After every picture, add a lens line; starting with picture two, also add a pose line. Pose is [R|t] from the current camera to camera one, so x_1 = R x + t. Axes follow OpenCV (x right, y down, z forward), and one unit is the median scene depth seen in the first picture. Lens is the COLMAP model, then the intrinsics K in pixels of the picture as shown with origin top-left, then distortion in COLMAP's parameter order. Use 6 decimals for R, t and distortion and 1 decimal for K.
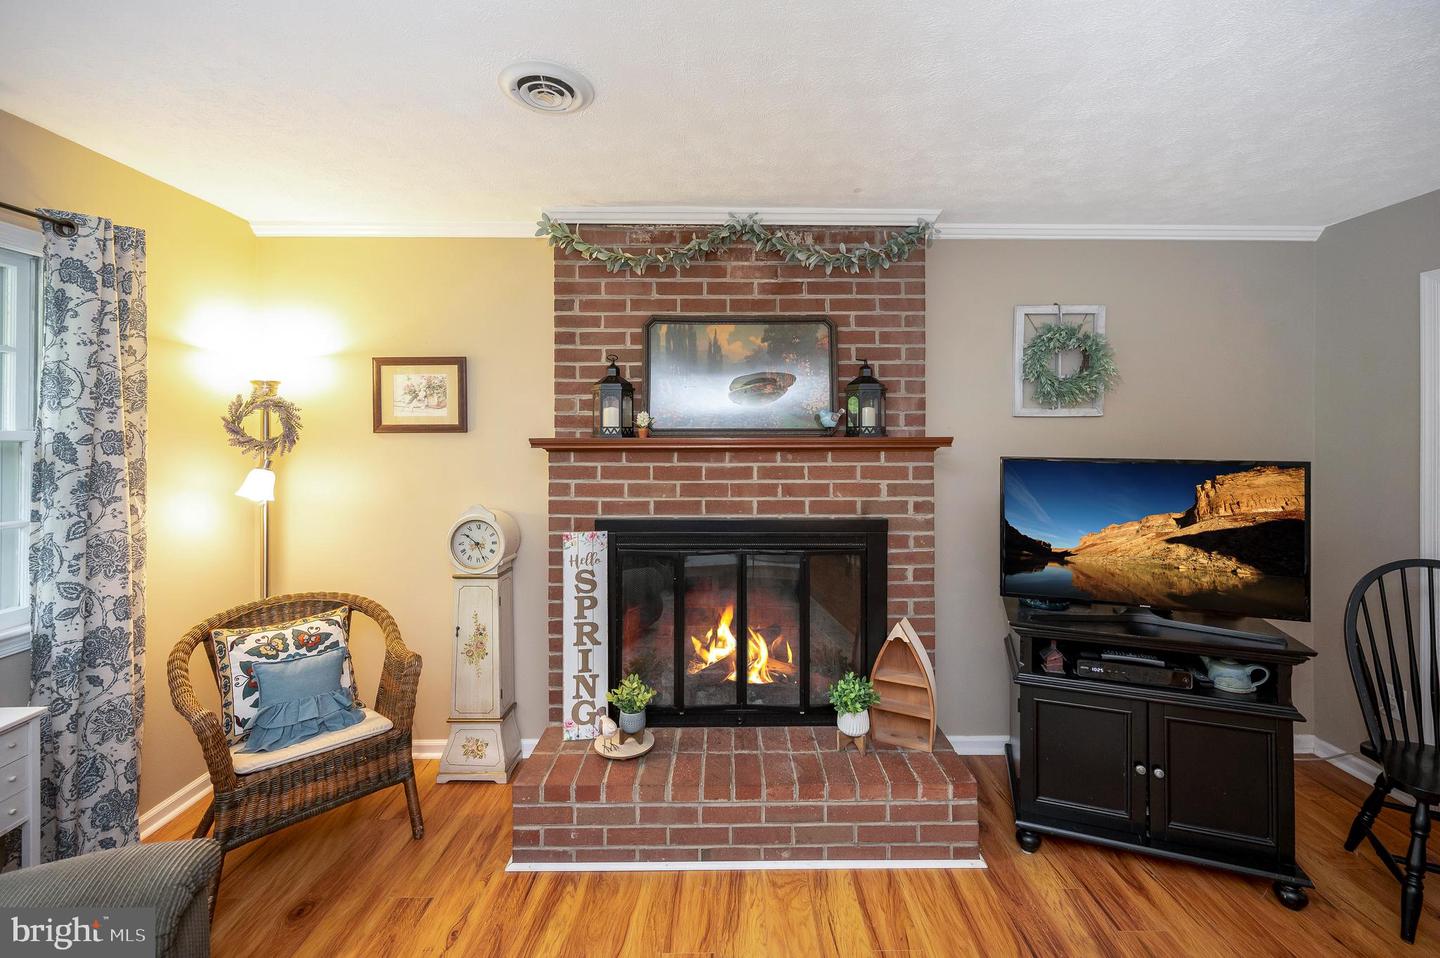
lens RADIAL K [[601.6, 0, 730.5], [0, 601.6, 429.4], [0, 0, 1]] dist [0.000788, -0.000015]
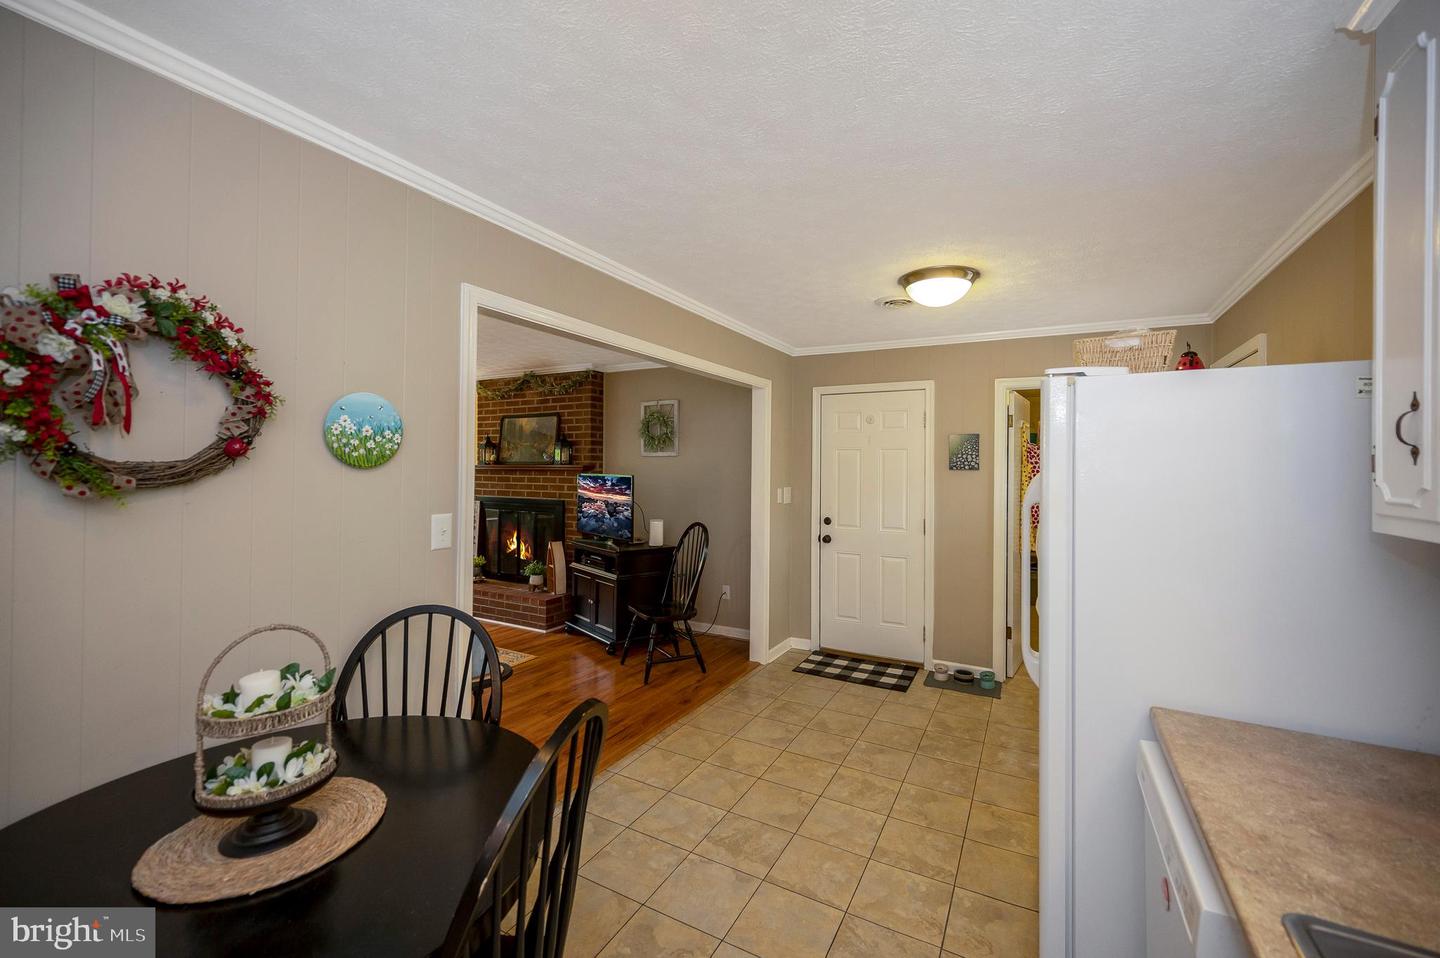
lens RADIAL K [[576.9, 0, 726.1], [0, 576.9, 462.7], [0, 0, 1]] dist [0.000023, -0.000018]
pose [[0.873138, 0.003013, -0.487464, 1.874058], [-0.005639, 0.999976, -0.003921, 0.008105], [0.487441, 0.006172, 0.873134, -0.631669]]
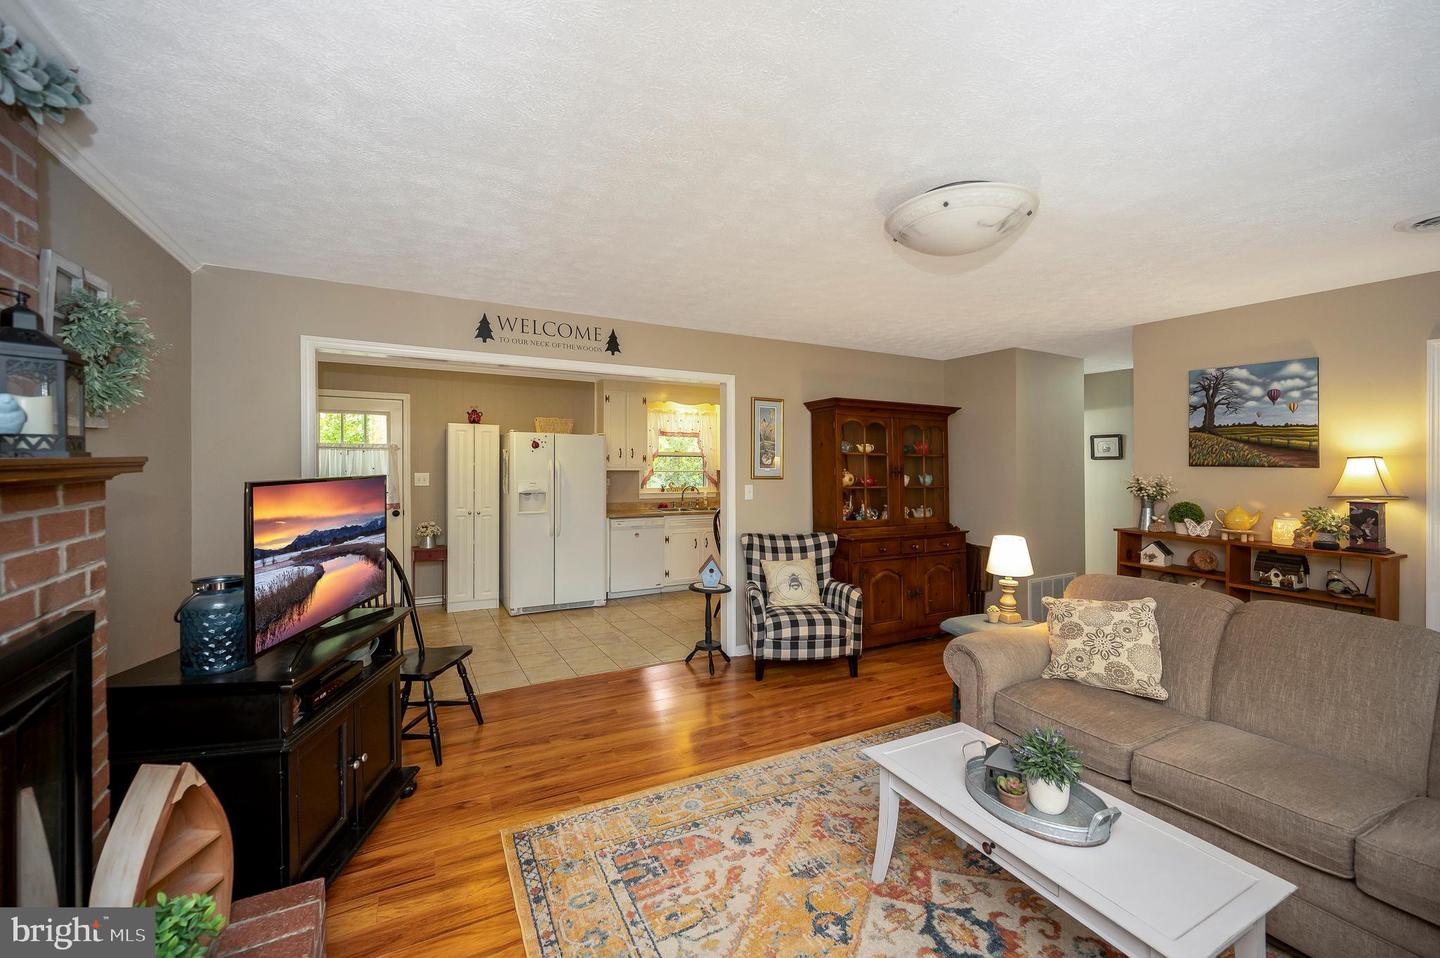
lens RADIAL K [[596.5, 0, 734.7], [0, 596.5, 469.2], [0, 0, 1]] dist [0.000171, -0.000076]
pose [[-0.472081, -0.016751, 0.881396, -0.452996], [-0.015182, 0.999826, 0.010870, 0.014868], [-0.881425, -0.008250, -0.472253, 0.737574]]
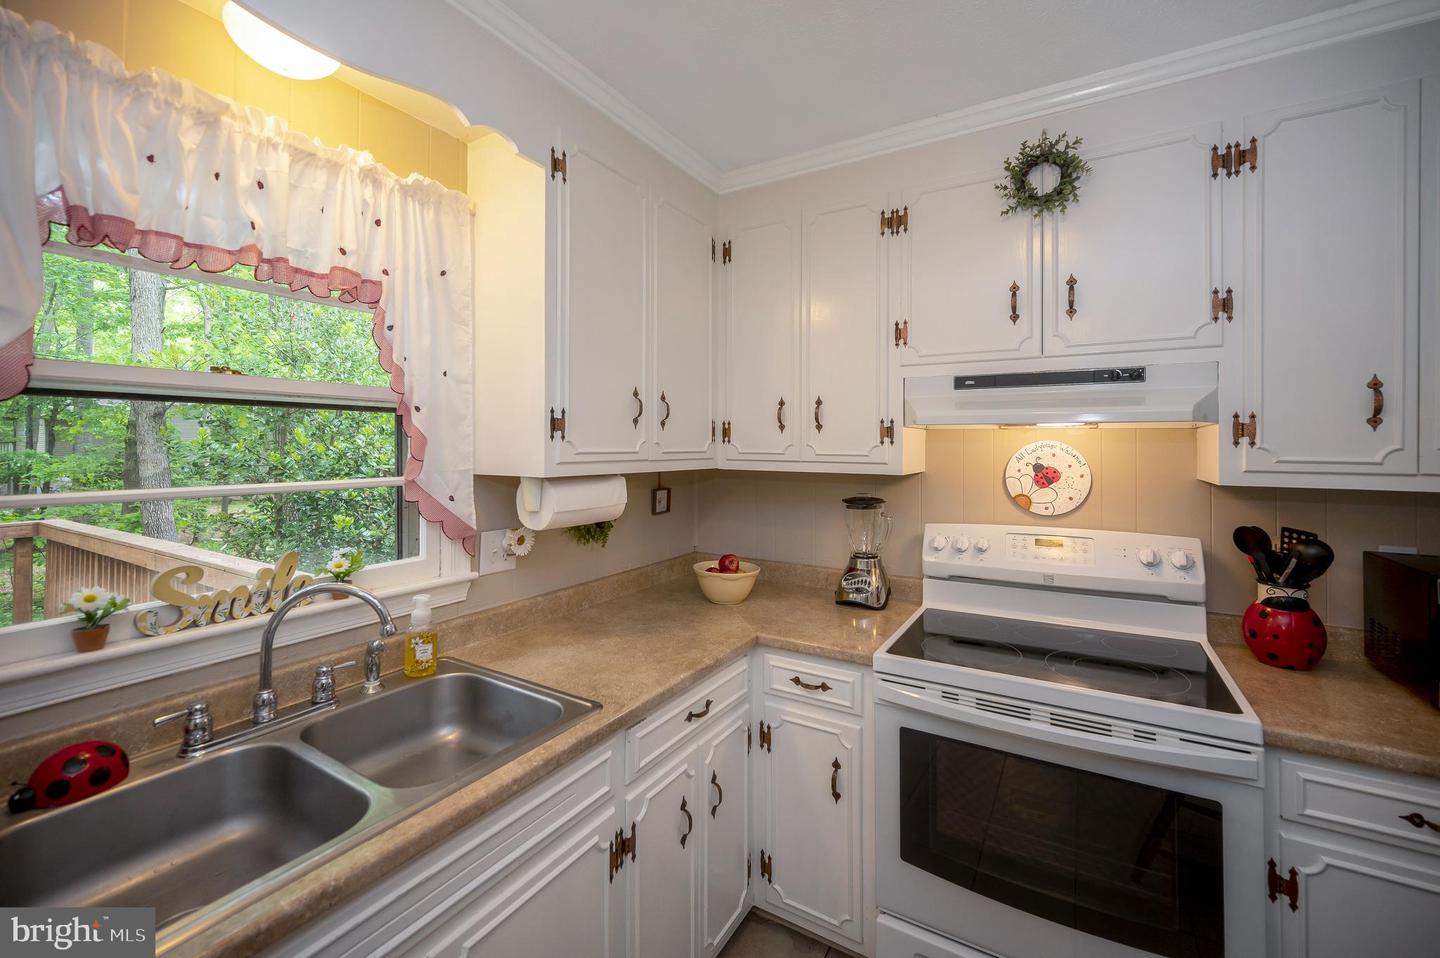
lens RADIAL K [[589.6, 0, 727.4], [0, 589.6, 439.2], [0, 0, 1]] dist [0.000481, -0.000049]
pose [[-0.857853, -0.001651, 0.513892, 1.648080], [-0.009976, 0.999860, -0.013440, 0.019739], [-0.513798, -0.016656, -0.857750, -0.182222]]
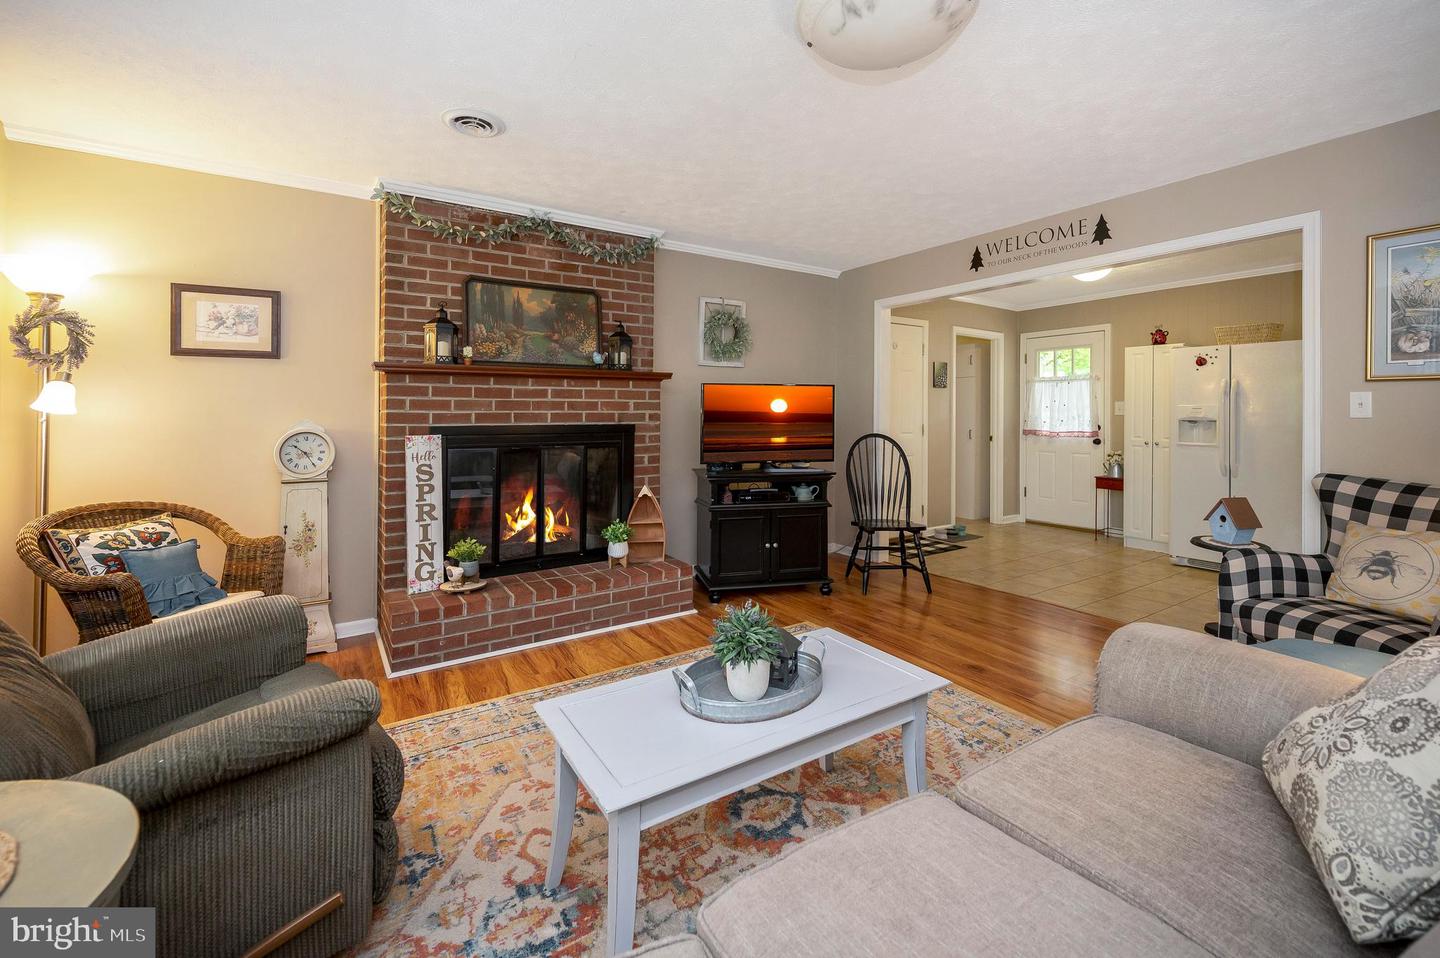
lens RADIAL K [[604.4, 0, 722.1], [0, 604.4, 393.5], [0, 0, 1]] dist [-0.000830, -0.000033]
pose [[0.841745, 0.014929, 0.539669, -0.391818], [-0.002562, 0.999717, -0.023659, 0.105322], [-0.539870, 0.018532, 0.841545, -0.440437]]
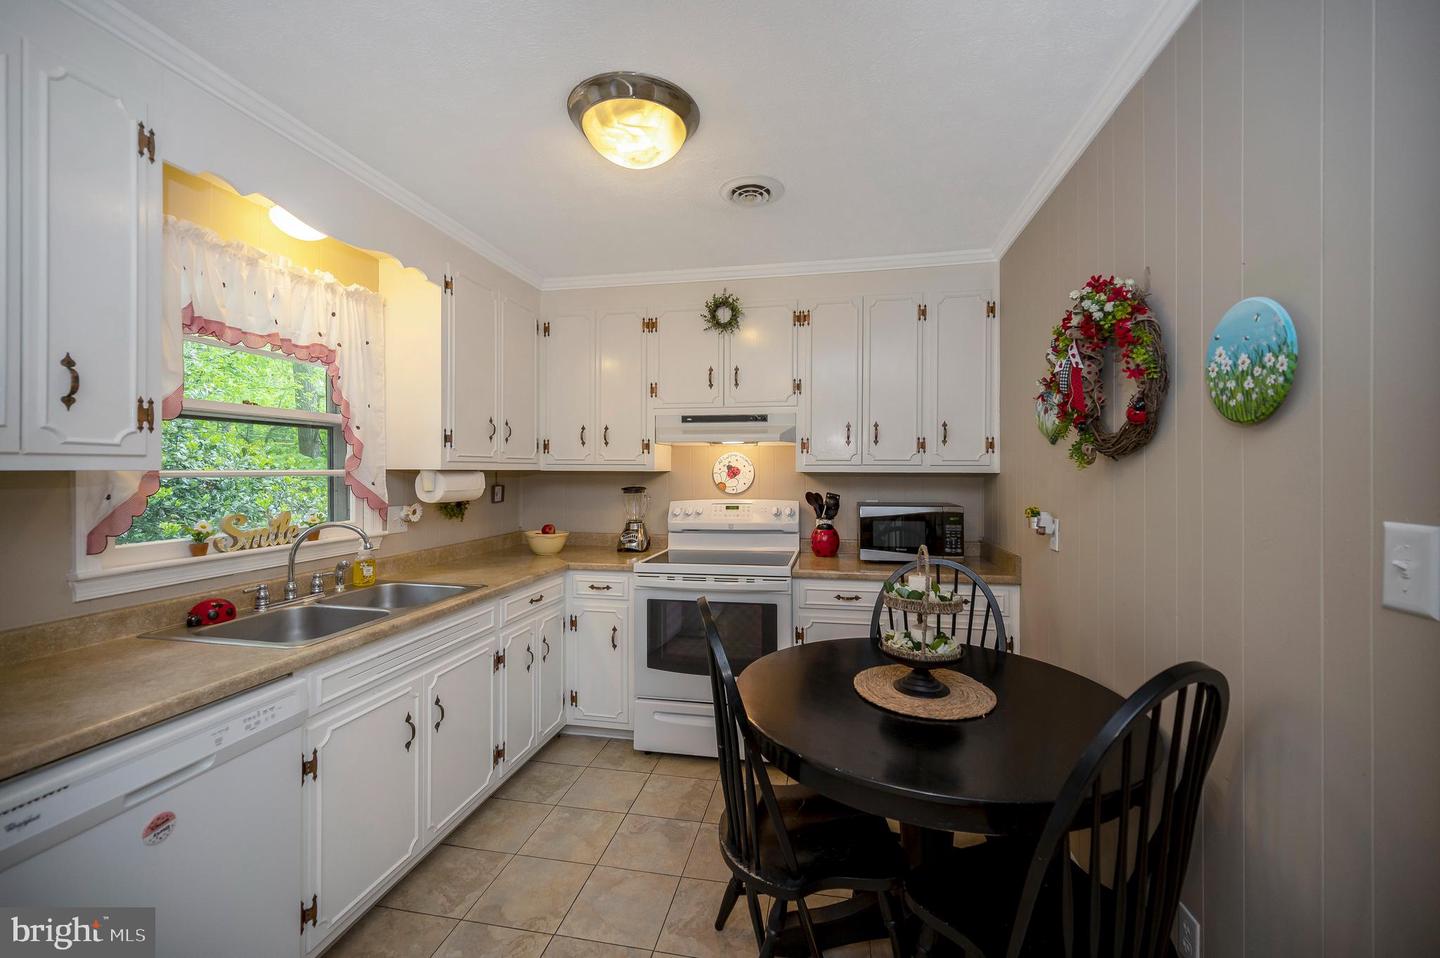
lens RADIAL K [[574.3, 0, 728.6], [0, 574.3, 474.0], [0, 0, 1]] dist [-0.007660, -0.000071]
pose [[-0.980918, -0.006982, 0.194296, 1.442958], [-0.006557, 0.999974, 0.002831, 0.053039], [-0.194310, 0.001503, -0.980939, 0.256616]]
